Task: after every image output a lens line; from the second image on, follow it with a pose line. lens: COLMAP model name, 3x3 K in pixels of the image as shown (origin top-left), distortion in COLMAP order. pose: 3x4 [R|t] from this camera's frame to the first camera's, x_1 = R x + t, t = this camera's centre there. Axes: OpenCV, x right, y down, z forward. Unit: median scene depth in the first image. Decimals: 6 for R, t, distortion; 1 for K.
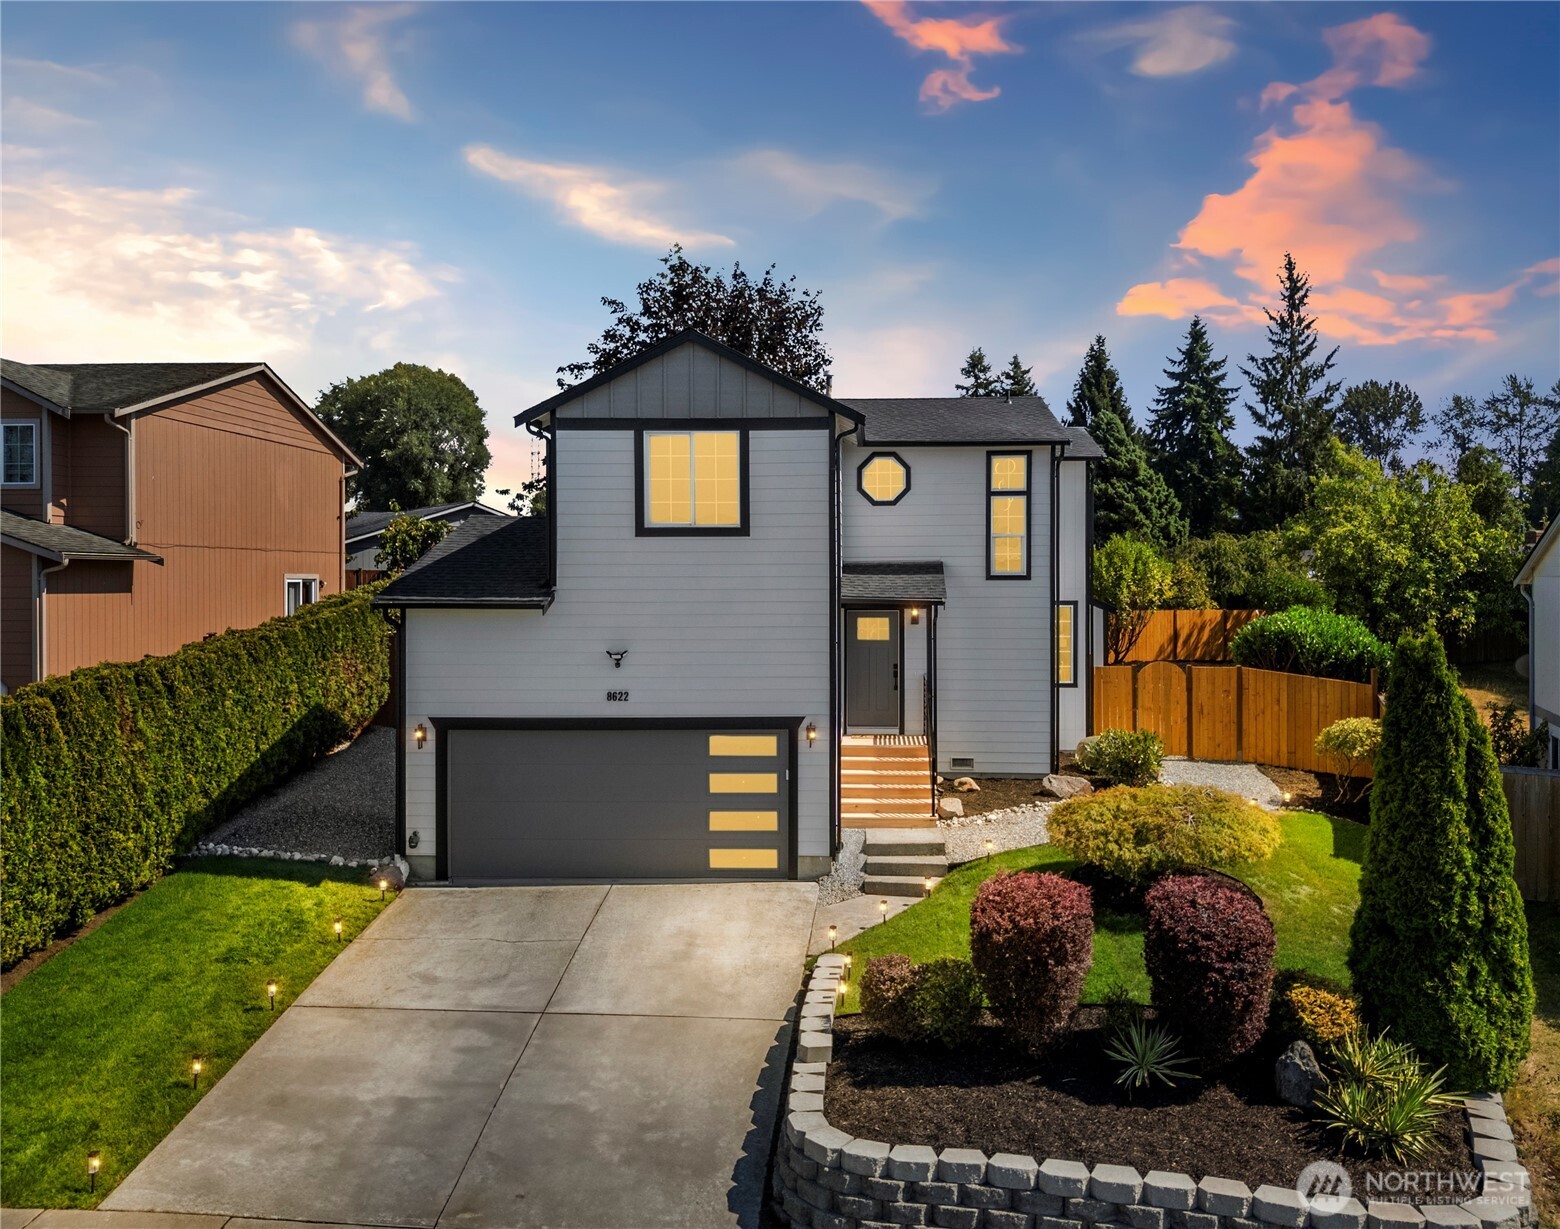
lens RADIAL K [[1211.9, 0, 822.4], [0, 1211.9, 608.7], [0, 0, 1]] dist [0.037700, -0.003902]
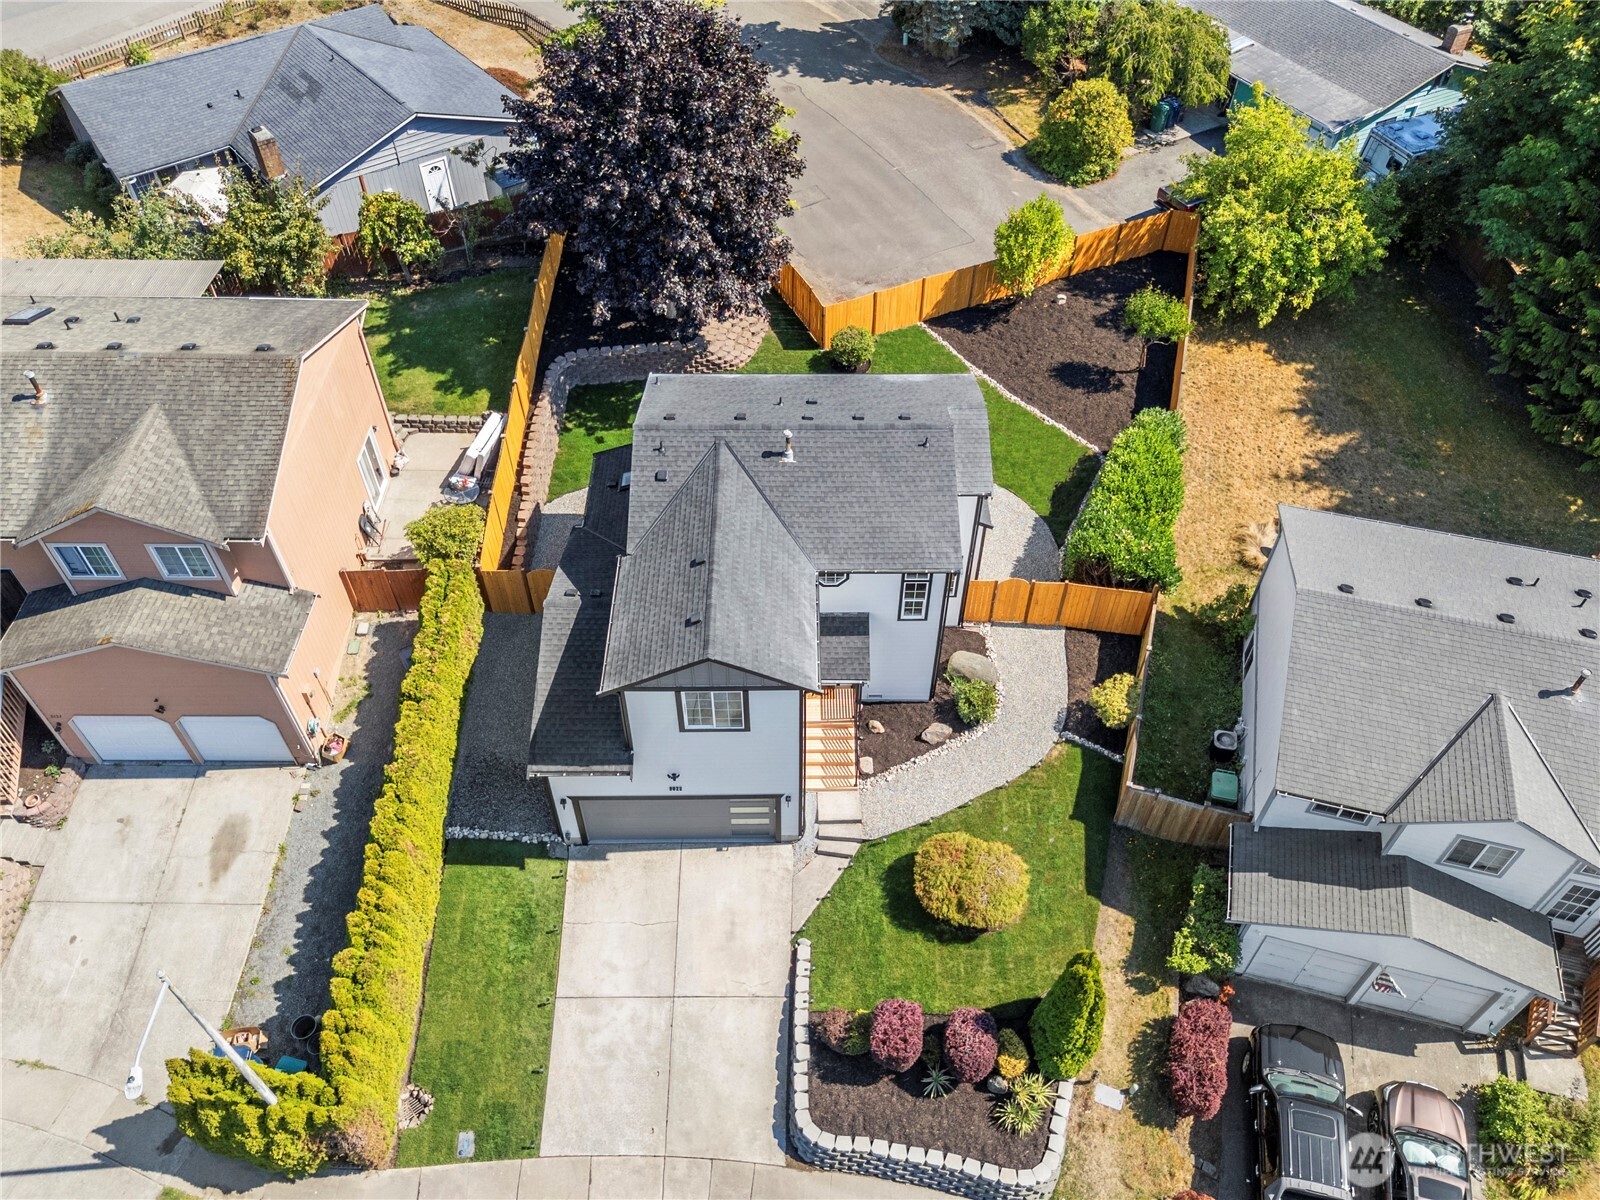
lens RADIAL K [[1130.1, 0, 800.0], [0, 1130.1, 600.0], [0, 0, 1]] dist [0.027258, -0.002656]
pose [[0.998723, -0.033242, 0.038048, -0.044009], [-0.003922, 0.699785, 0.714343, -1.238004], [-0.050371, -0.713580, 0.698761, 0.061553]]
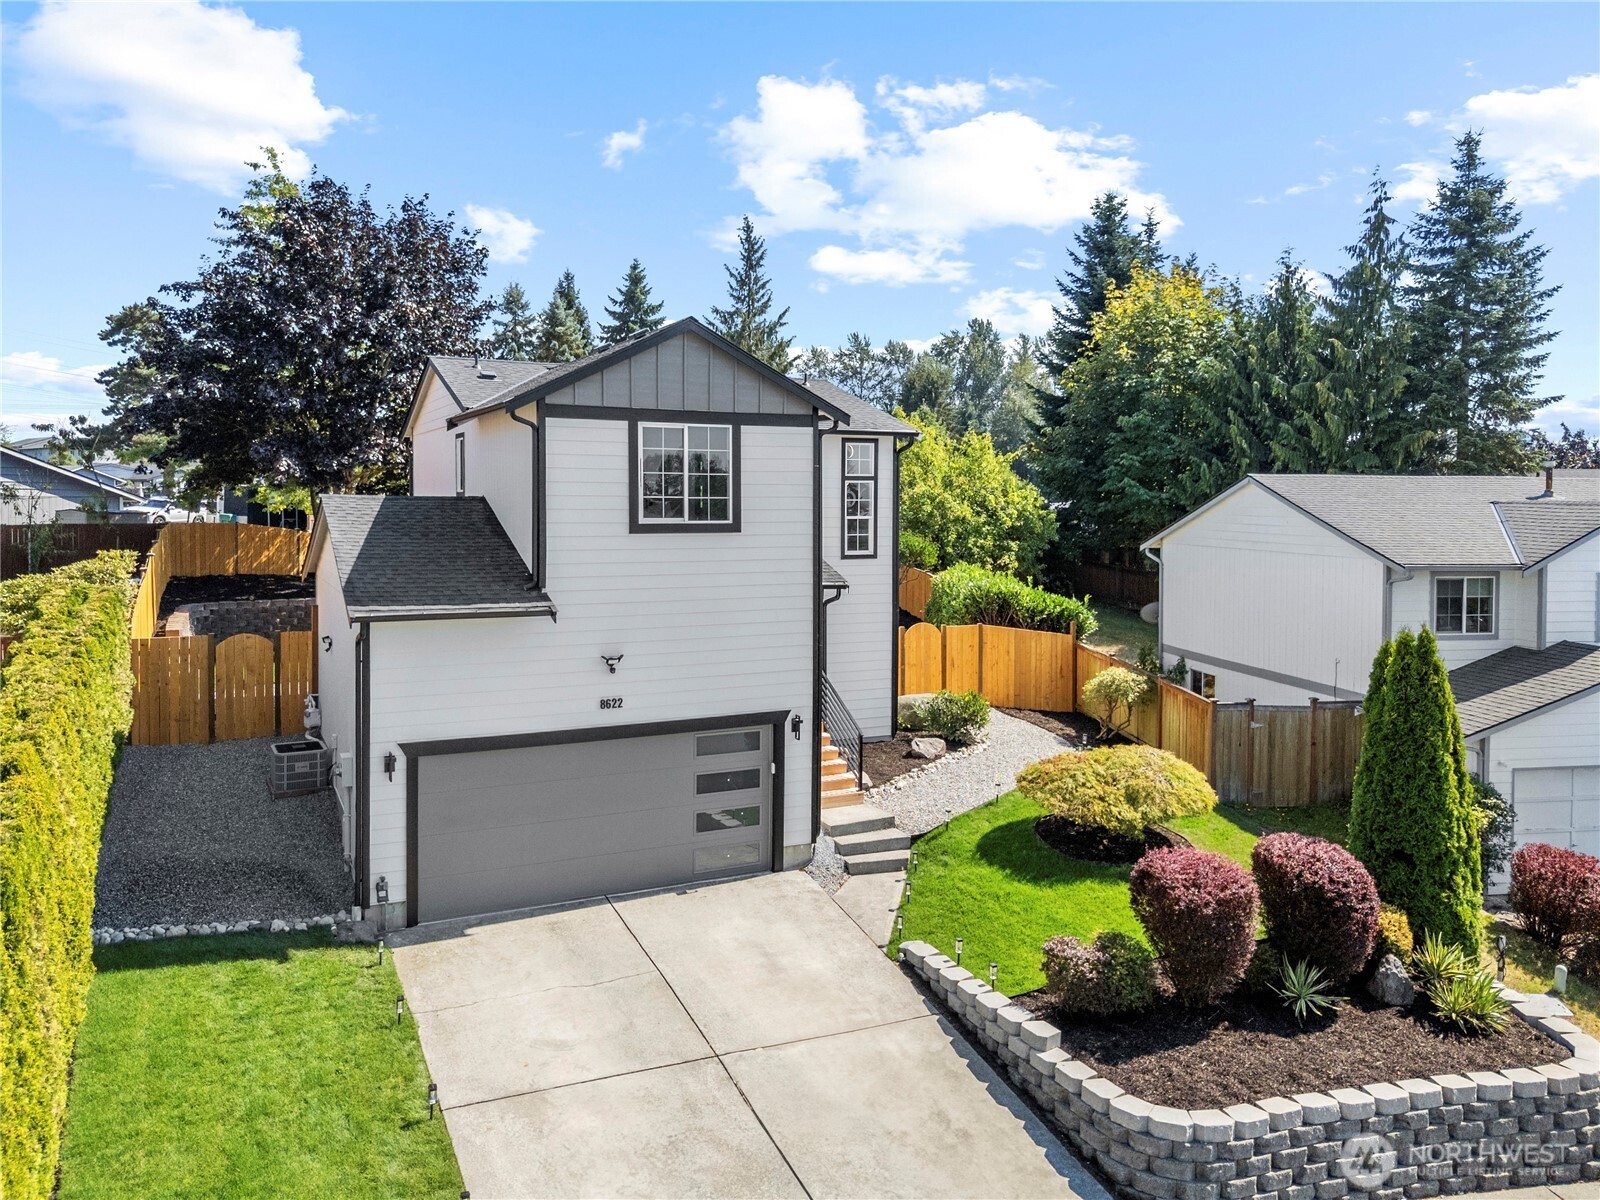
lens RADIAL K [[1194.7, 0, 796.4], [0, 1194.7, 567.7], [0, 0, 1]] dist [0.038002, -0.002654]
pose [[0.880791, -0.021375, 0.473023, -0.469707], [0.006218, 0.999417, 0.033584, -0.061914], [-0.473465, -0.026639, 0.880410, 0.118691]]
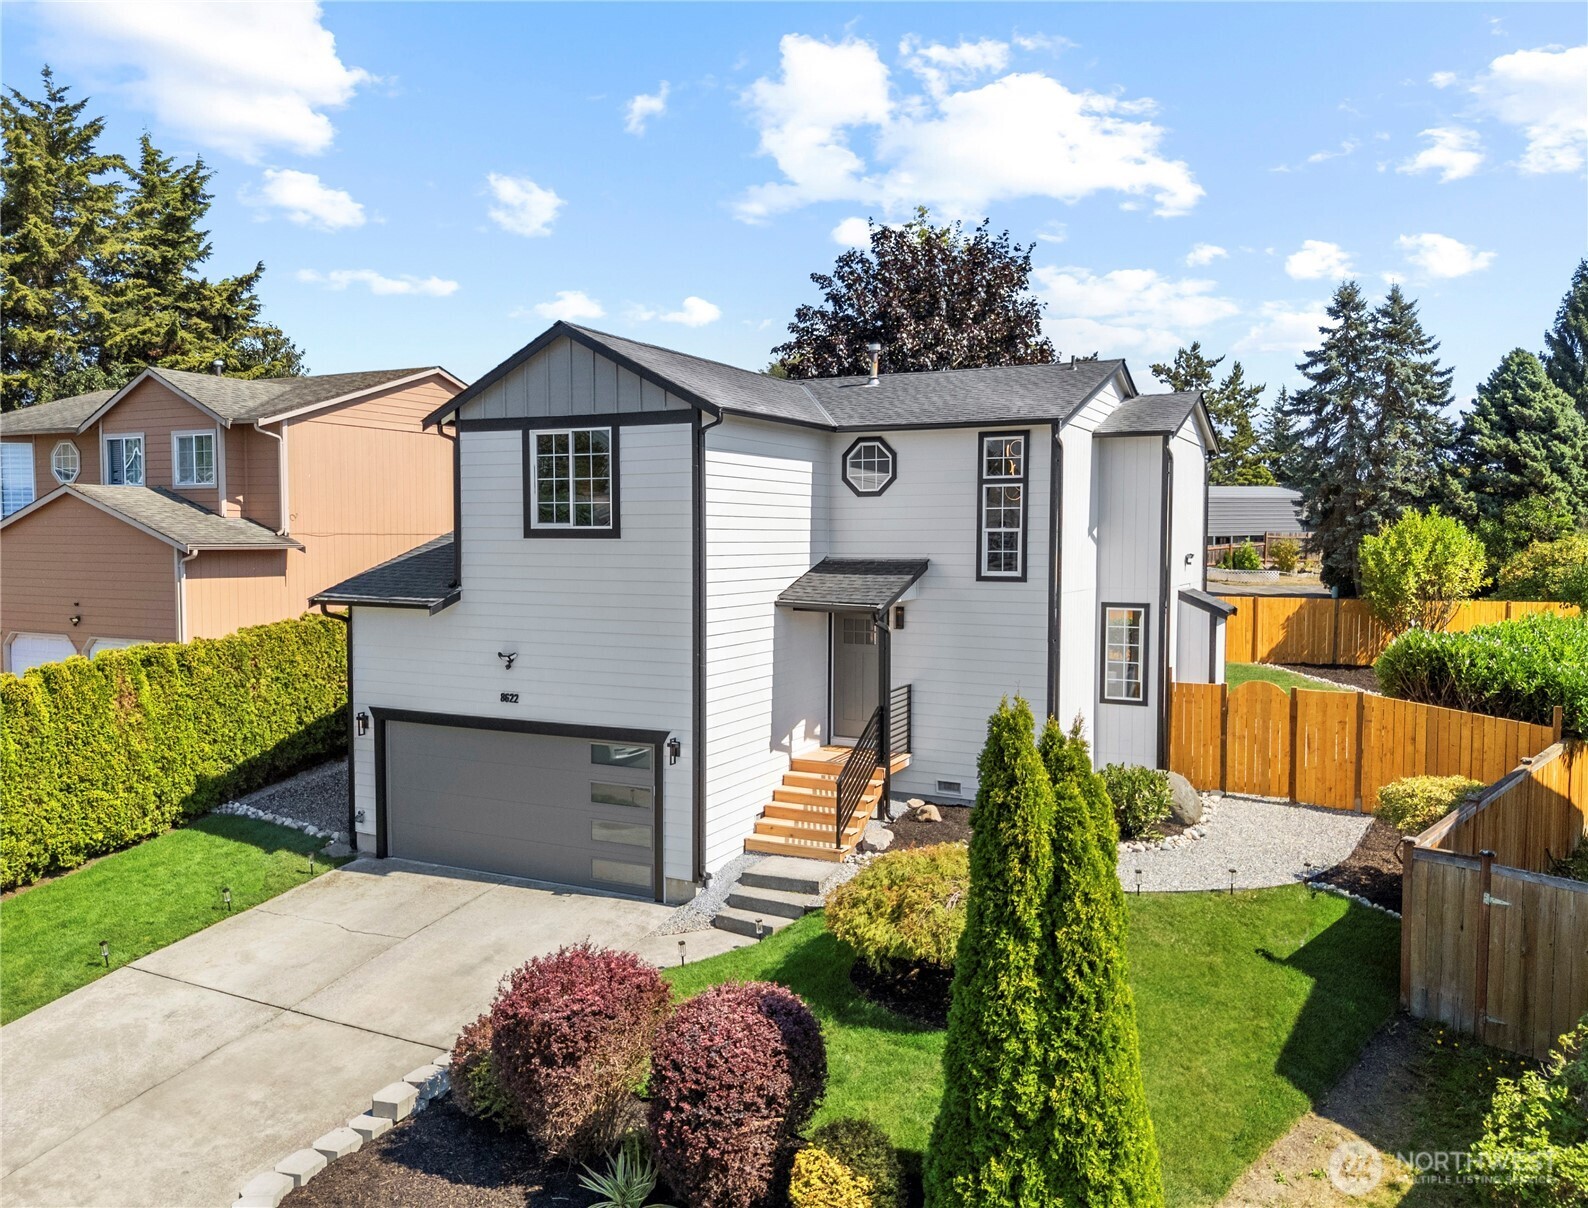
lens RADIAL K [[1190.0, 0, 798.7], [0, 1190.0, 628.6], [0, 0, 1]] dist [0.039021, -0.003124]
pose [[0.913151, 0.035774, -0.406049, 0.438491], [-0.014826, 0.998397, 0.054619, -0.041398], [0.407352, -0.043855, 0.912218, 0.199445]]
